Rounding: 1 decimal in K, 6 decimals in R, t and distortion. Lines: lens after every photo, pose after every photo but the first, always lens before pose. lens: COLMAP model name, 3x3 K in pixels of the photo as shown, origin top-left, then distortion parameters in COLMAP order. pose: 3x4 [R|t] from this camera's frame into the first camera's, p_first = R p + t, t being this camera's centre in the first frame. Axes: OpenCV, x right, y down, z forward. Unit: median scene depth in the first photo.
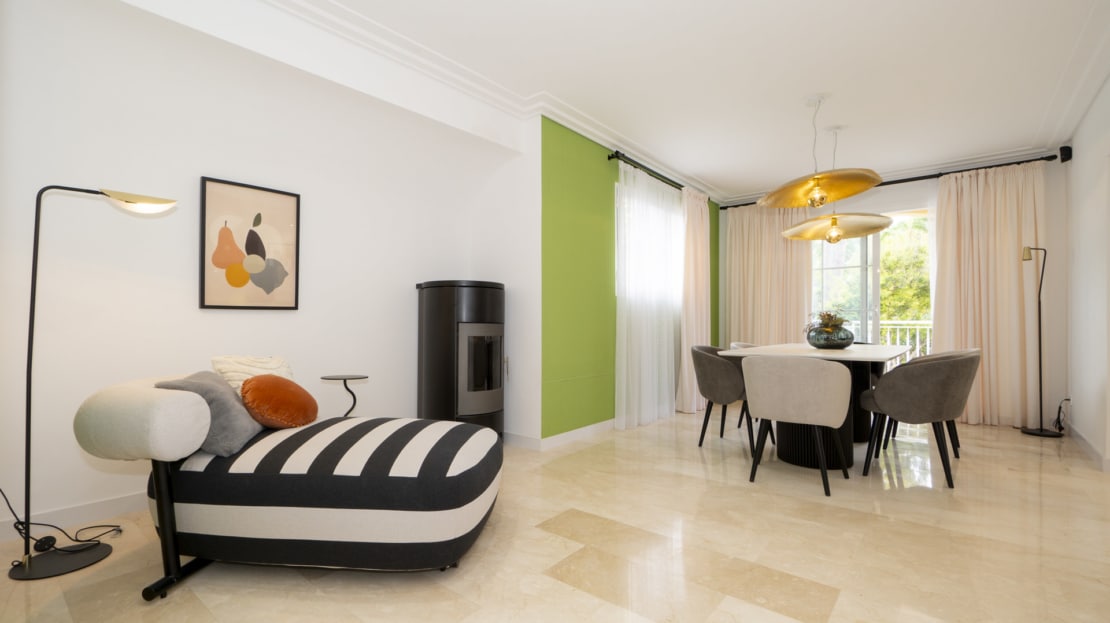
lens RADIAL K [[488.3, 0, 553.0], [0, 488.3, 312.2], [0, 0, 1]] dist [0.001915, -0.000062]
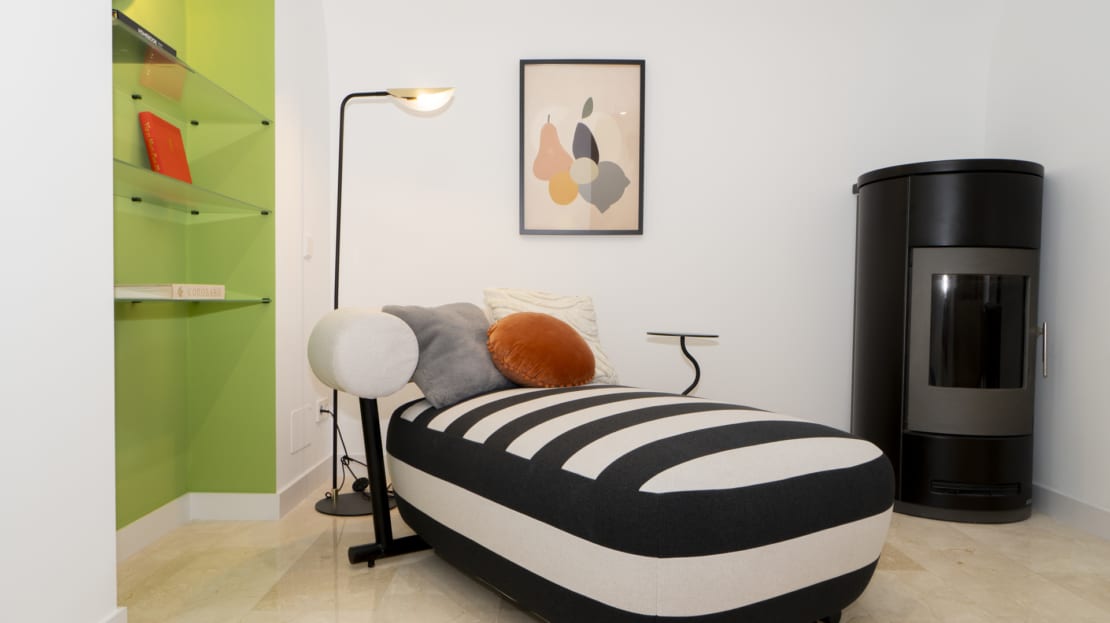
lens RADIAL K [[744.5, 0, 553.8], [0, 744.5, 312.1], [0, 0, 1]] dist [0.033049, 0.001529]
pose [[0.643140, 0.016792, -0.765565, 0.187005], [0.008787, 0.999532, 0.029306, 0.071388], [0.765698, -0.025574, 0.642691, 0.247286]]
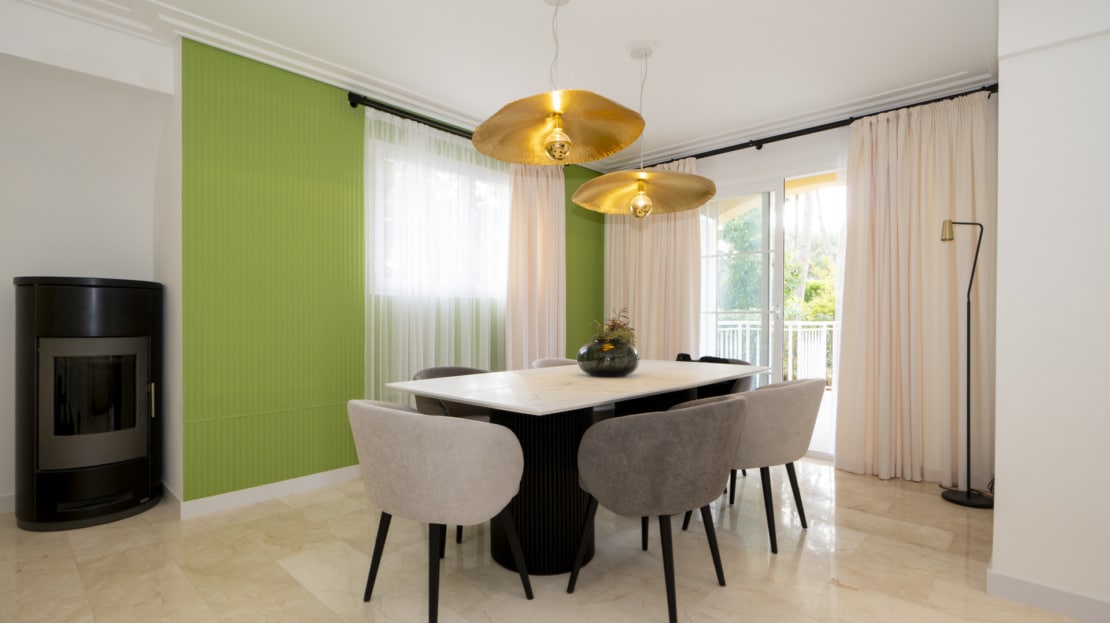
lens RADIAL K [[524.9, 0, 556.9], [0, 524.9, 314.4], [0, 0, 1]] dist [-0.004535, -0.000211]
pose [[0.997752, -0.000061, -0.067018, 0.672189], [0.001061, 0.999889, 0.014879, -0.023548], [0.067009, -0.014917, 0.997641, 0.350417]]
